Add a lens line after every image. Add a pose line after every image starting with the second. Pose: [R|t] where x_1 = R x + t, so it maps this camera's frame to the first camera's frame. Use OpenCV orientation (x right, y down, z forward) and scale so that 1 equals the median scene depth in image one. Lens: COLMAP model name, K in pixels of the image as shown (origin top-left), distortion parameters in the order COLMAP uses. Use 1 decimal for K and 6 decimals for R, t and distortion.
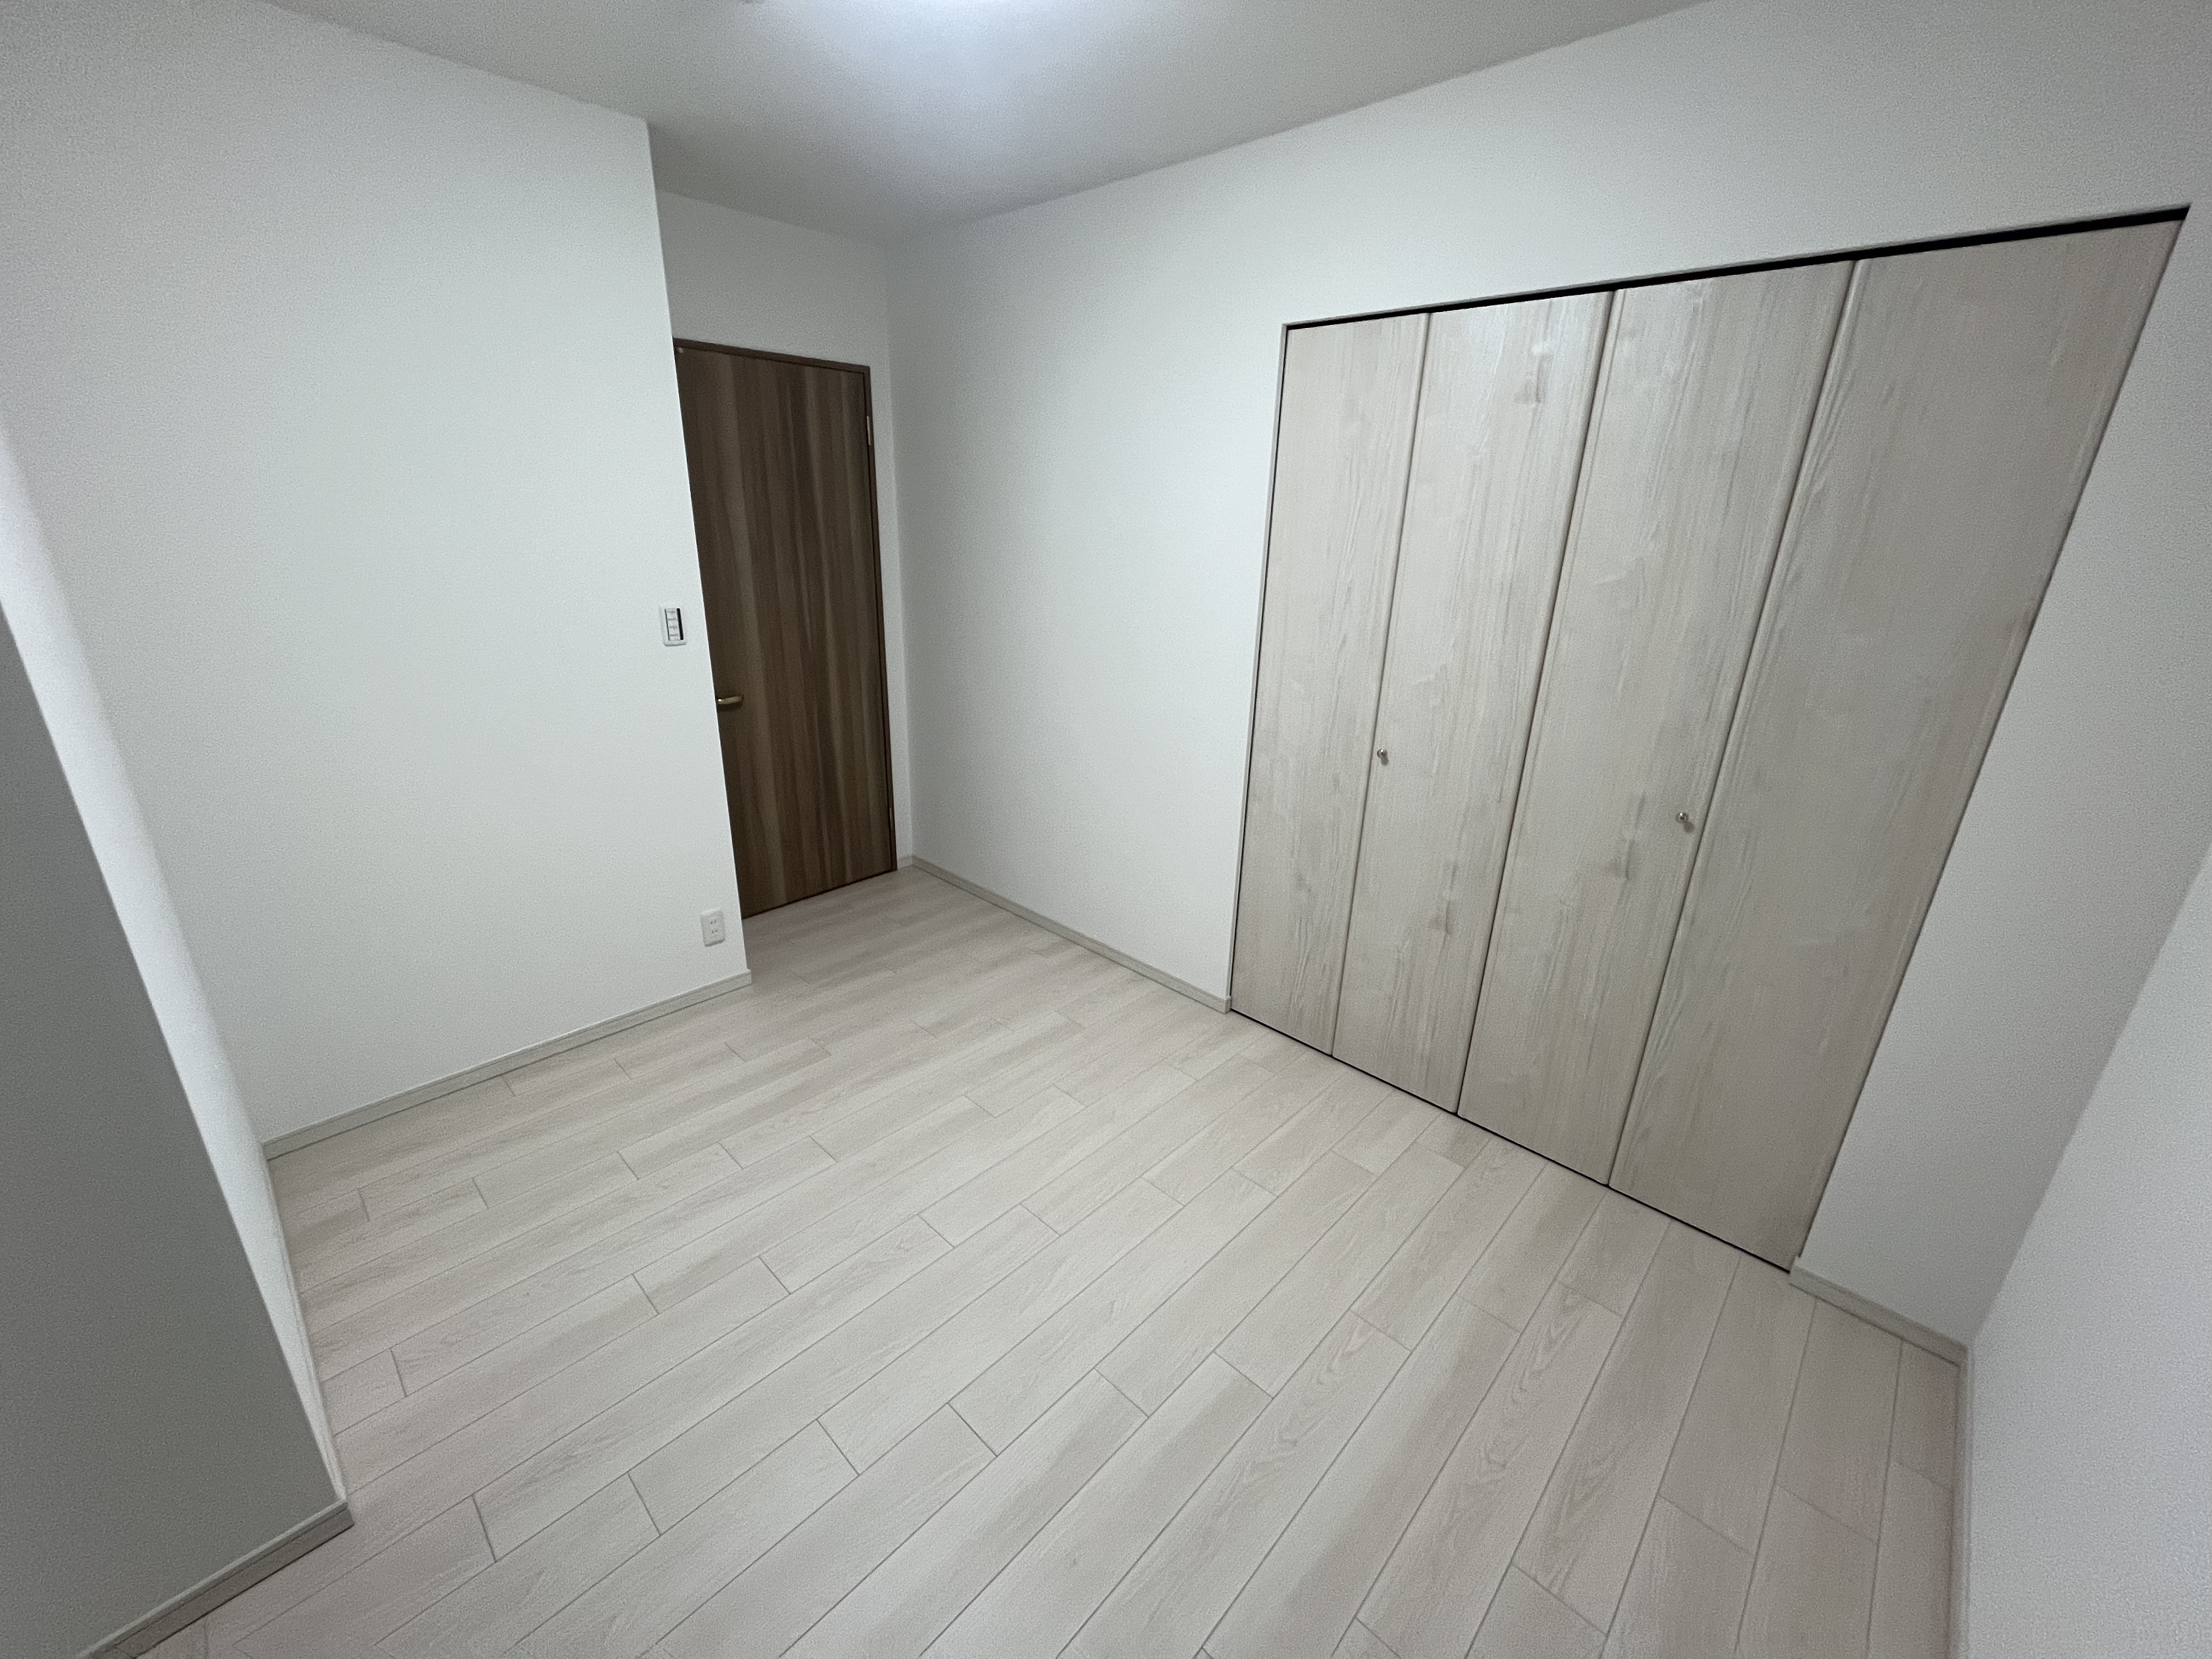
lens RADIAL K [[888.8, 0, 1101.9], [0, 888.8, 819.8], [0, 0, 1]] dist [-0.001630, -0.000455]
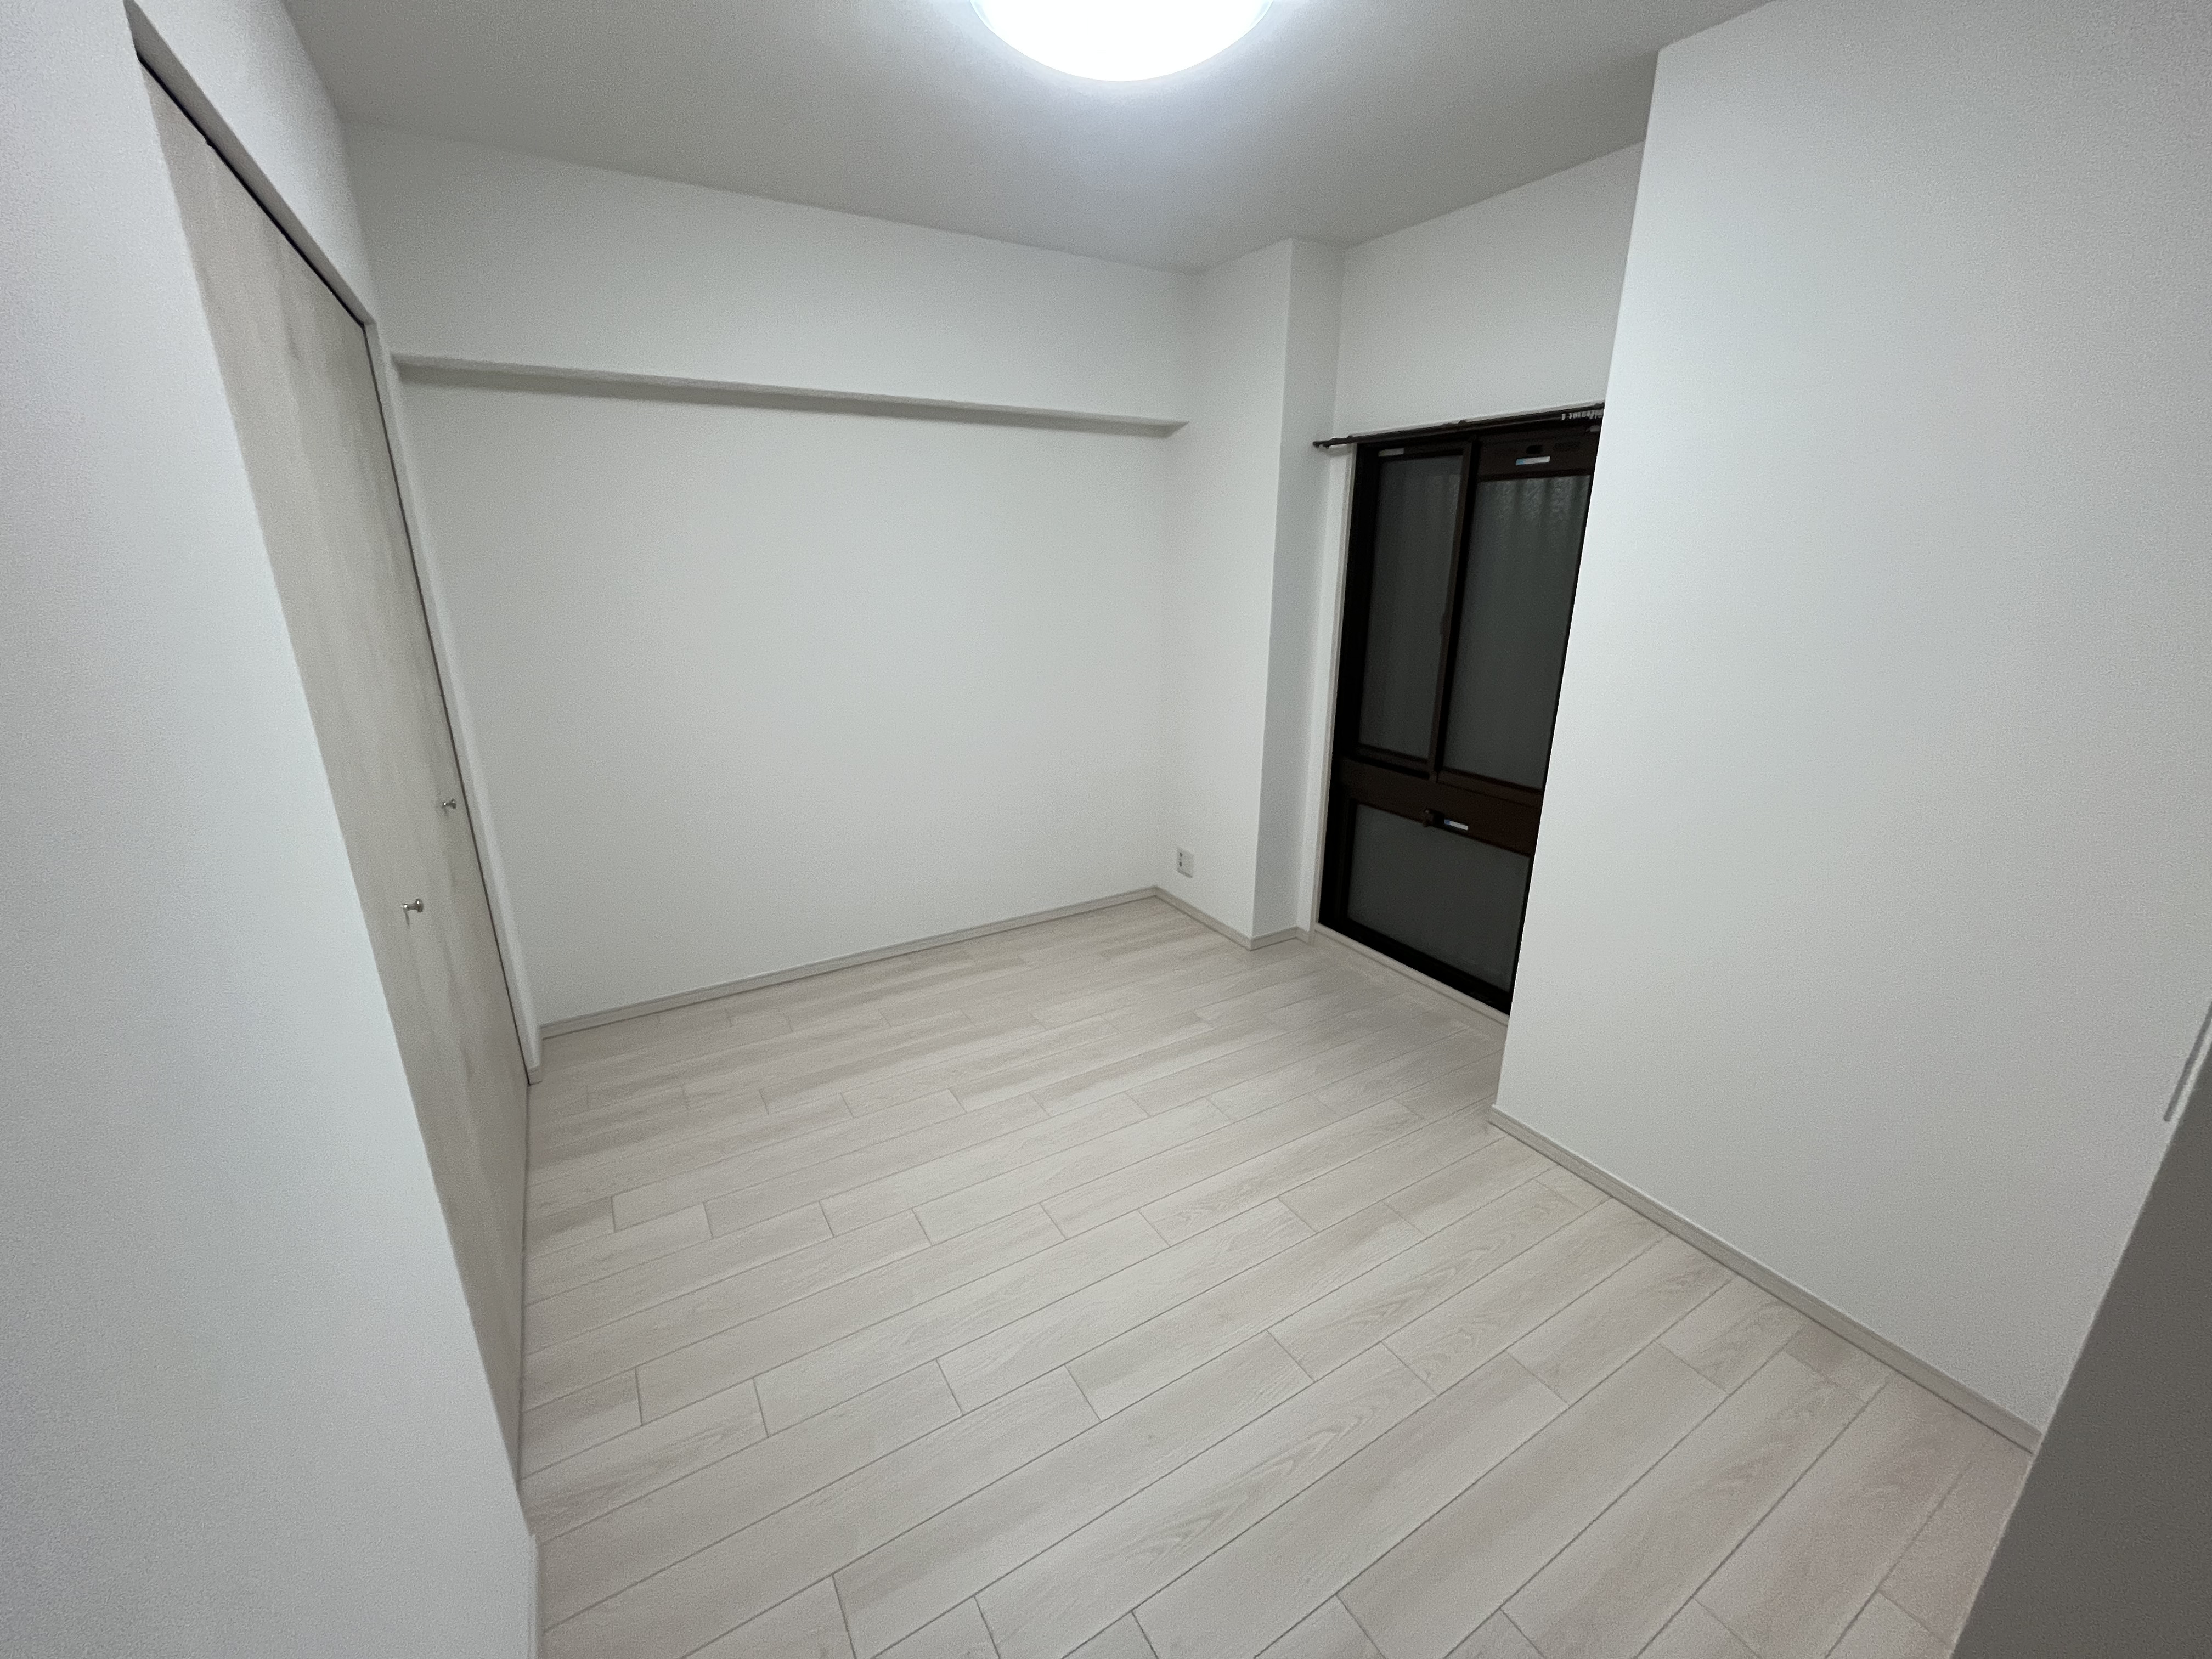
lens RADIAL K [[888.8, 0, 1101.9], [0, 888.8, 819.8], [0, 0, 1]] dist [-0.001630, -0.000455]
pose [[-0.962508, -0.105284, 0.249986, -0.354172], [0.065502, 0.804113, 0.590857, -0.555360], [-0.263225, 0.585079, -0.767069, 1.604051]]
